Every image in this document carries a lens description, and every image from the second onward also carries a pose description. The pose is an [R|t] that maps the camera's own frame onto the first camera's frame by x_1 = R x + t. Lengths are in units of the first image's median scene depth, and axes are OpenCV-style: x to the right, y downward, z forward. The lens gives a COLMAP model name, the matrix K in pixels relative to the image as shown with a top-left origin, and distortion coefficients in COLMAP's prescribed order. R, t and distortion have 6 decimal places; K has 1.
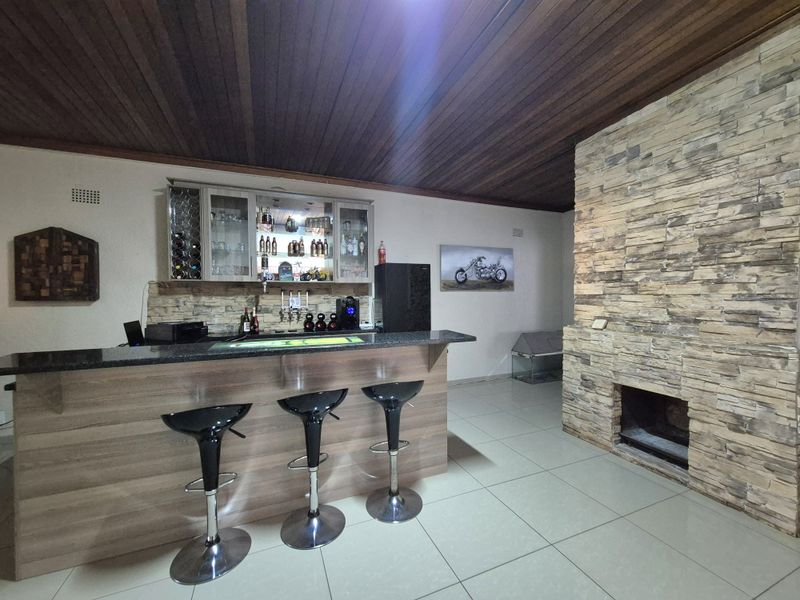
lens RADIAL K [[323.9, 0, 400.6], [0, 323.9, 298.6], [0, 0, 1]] dist [0.000766, -0.000399]
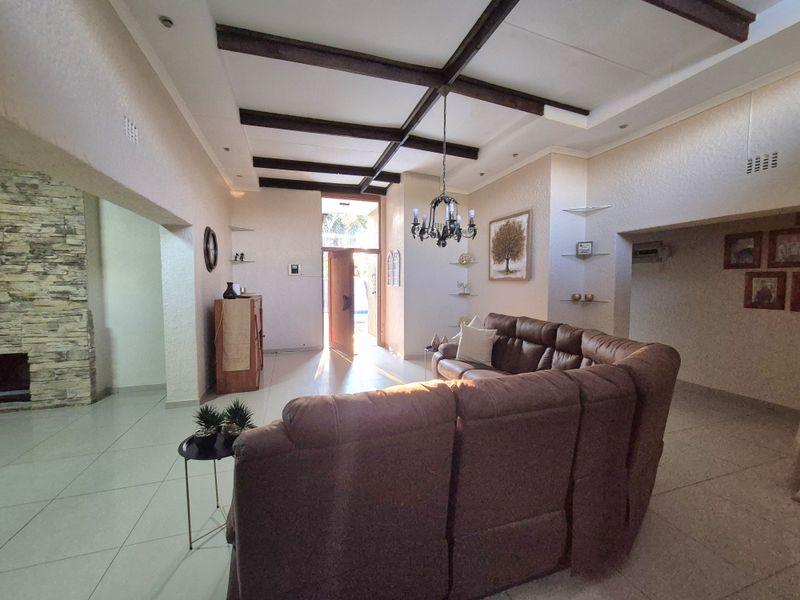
lens RADIAL K [[323.9, 0, 400.4], [0, 323.9, 301.3], [0, 0, 1]] dist [0.000766, -0.000399]
pose [[0.068360, -0.049584, 0.996428, -0.494828], [0.009826, 0.998749, 0.049025, 0.024149], [-0.997612, 0.006440, 0.068762, -0.858621]]
